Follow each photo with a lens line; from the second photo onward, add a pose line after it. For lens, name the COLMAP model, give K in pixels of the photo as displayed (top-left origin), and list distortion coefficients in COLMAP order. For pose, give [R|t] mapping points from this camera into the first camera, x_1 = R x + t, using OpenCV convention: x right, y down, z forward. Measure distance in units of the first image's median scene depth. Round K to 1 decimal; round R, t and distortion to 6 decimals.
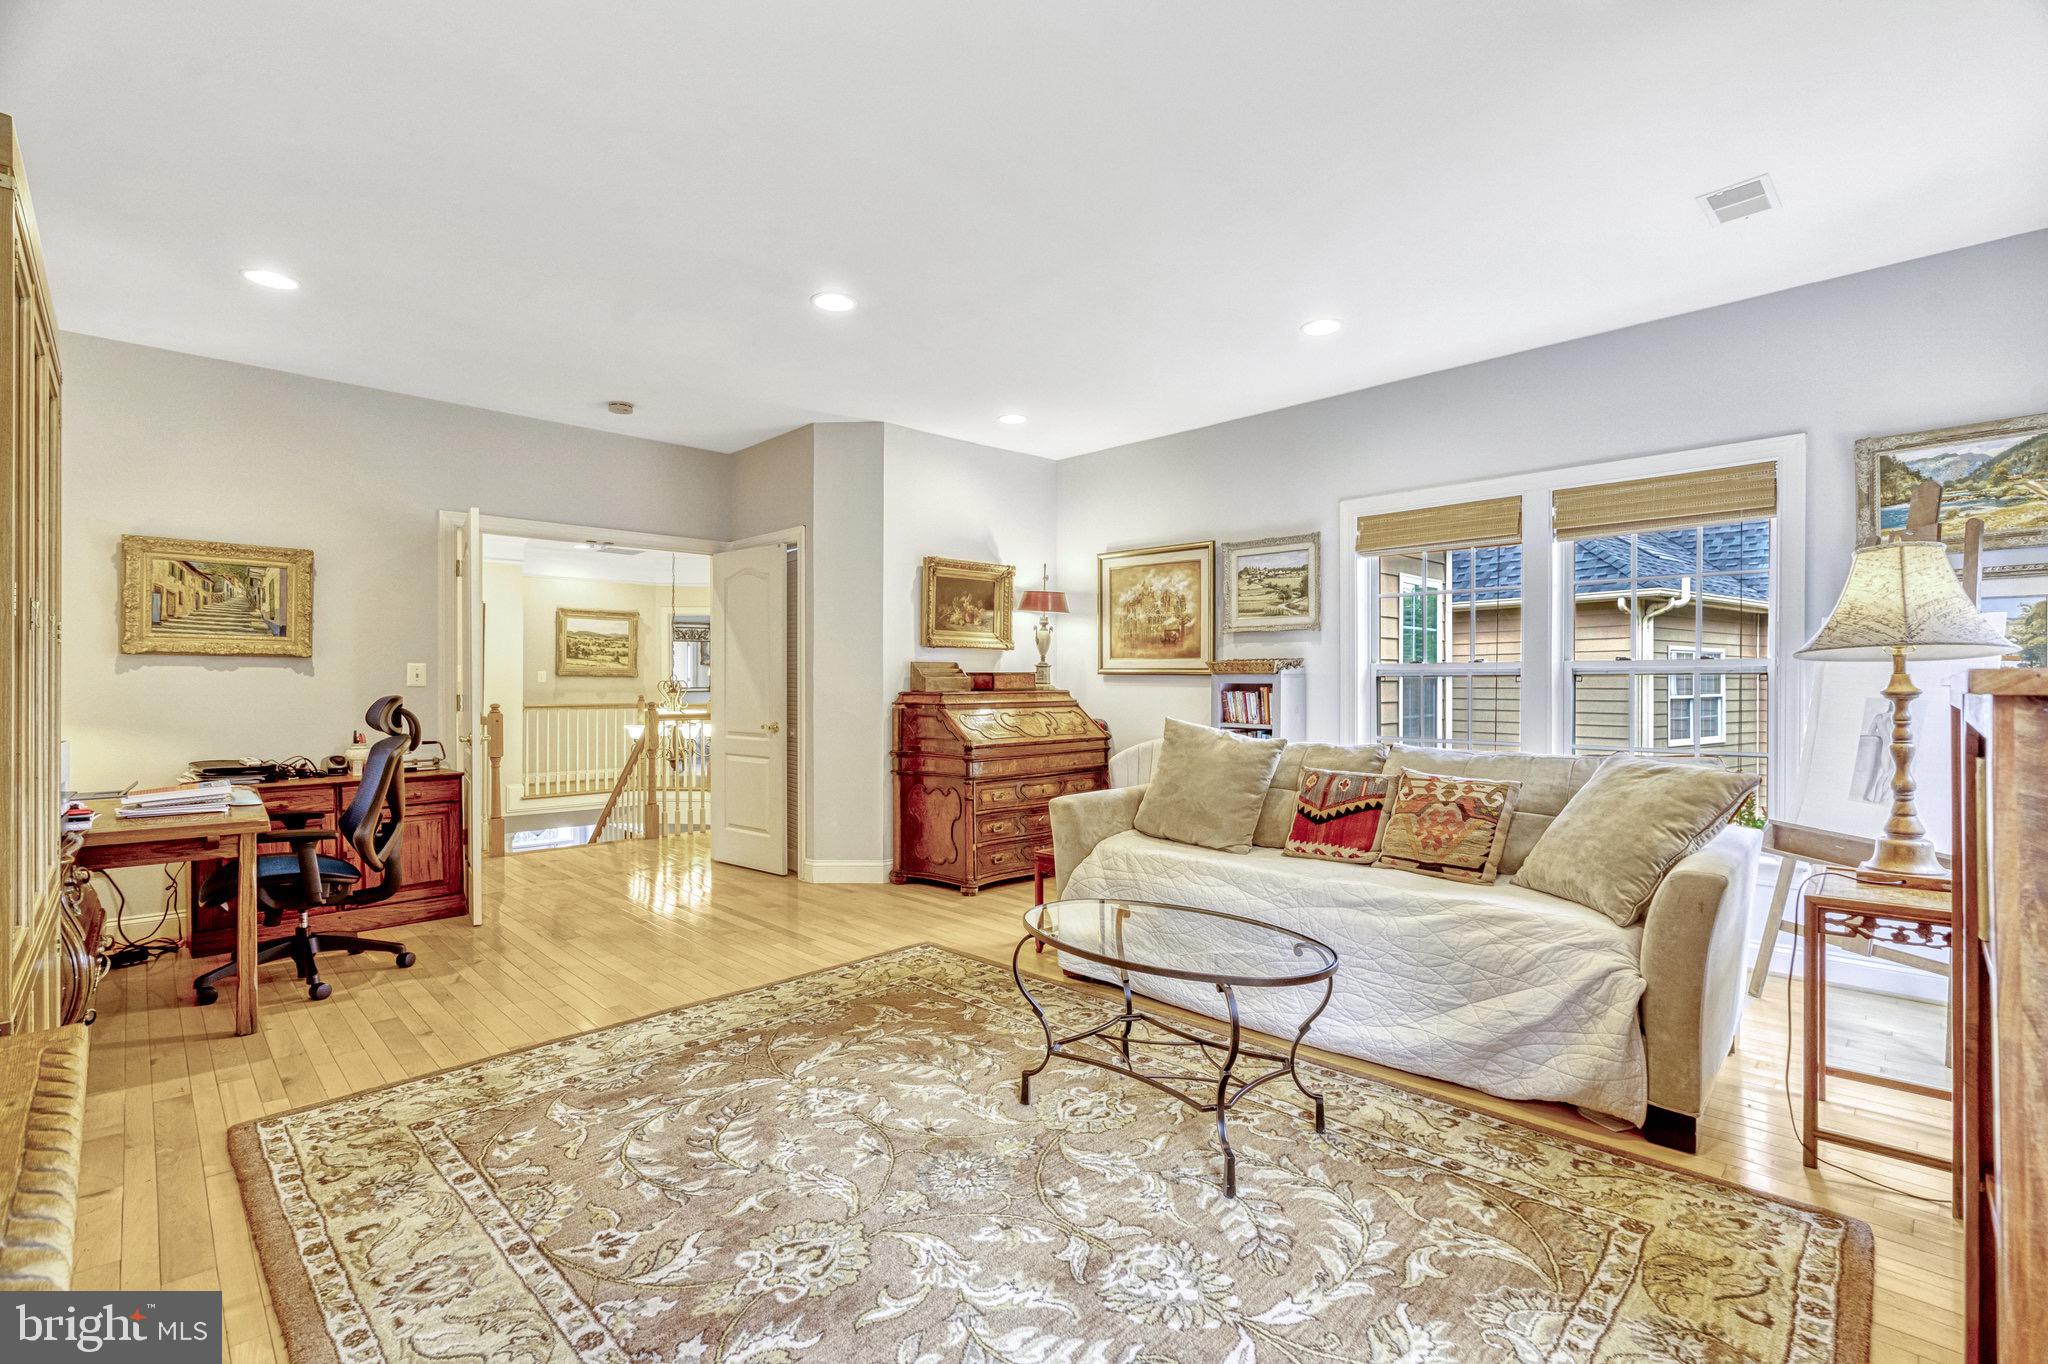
lens RADIAL K [[929.3, 0, 1022.9], [0, 929.3, 682.1], [0, 0, 1]] dist [-0.008718, 0.001394]
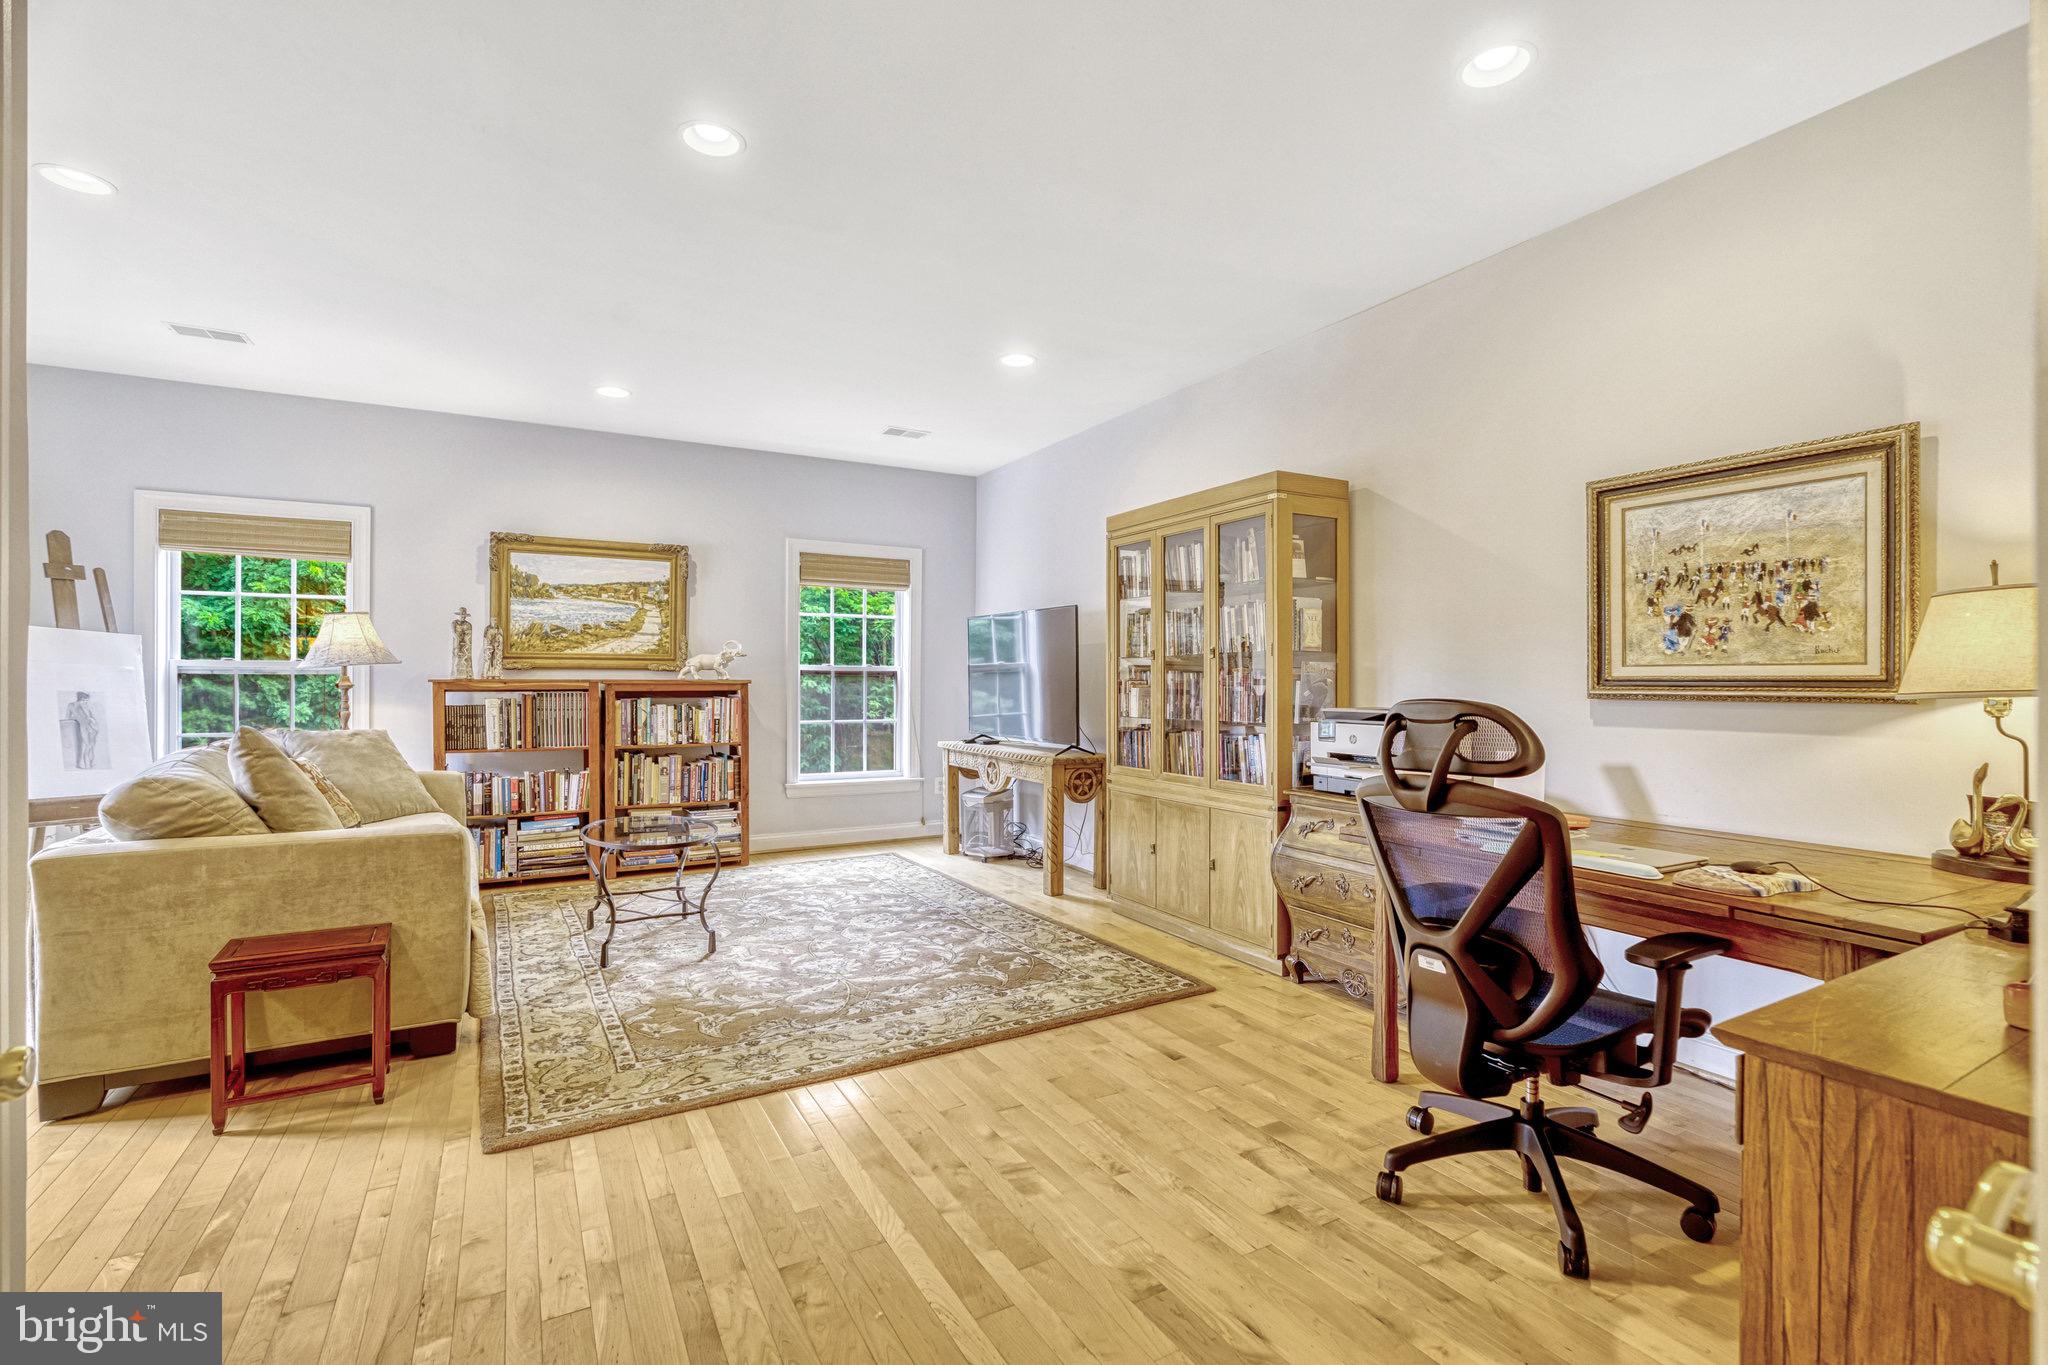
lens RADIAL K [[929.3, 0, 1027.1], [0, 929.3, 685.0], [0, 0, 1]] dist [-0.008718, 0.001394]
pose [[-0.967166, -0.001265, 0.254141, -0.759776], [-0.001752, 0.999997, -0.001688, 0.008622], [-0.254139, -0.002078, -0.967166, 1.999654]]
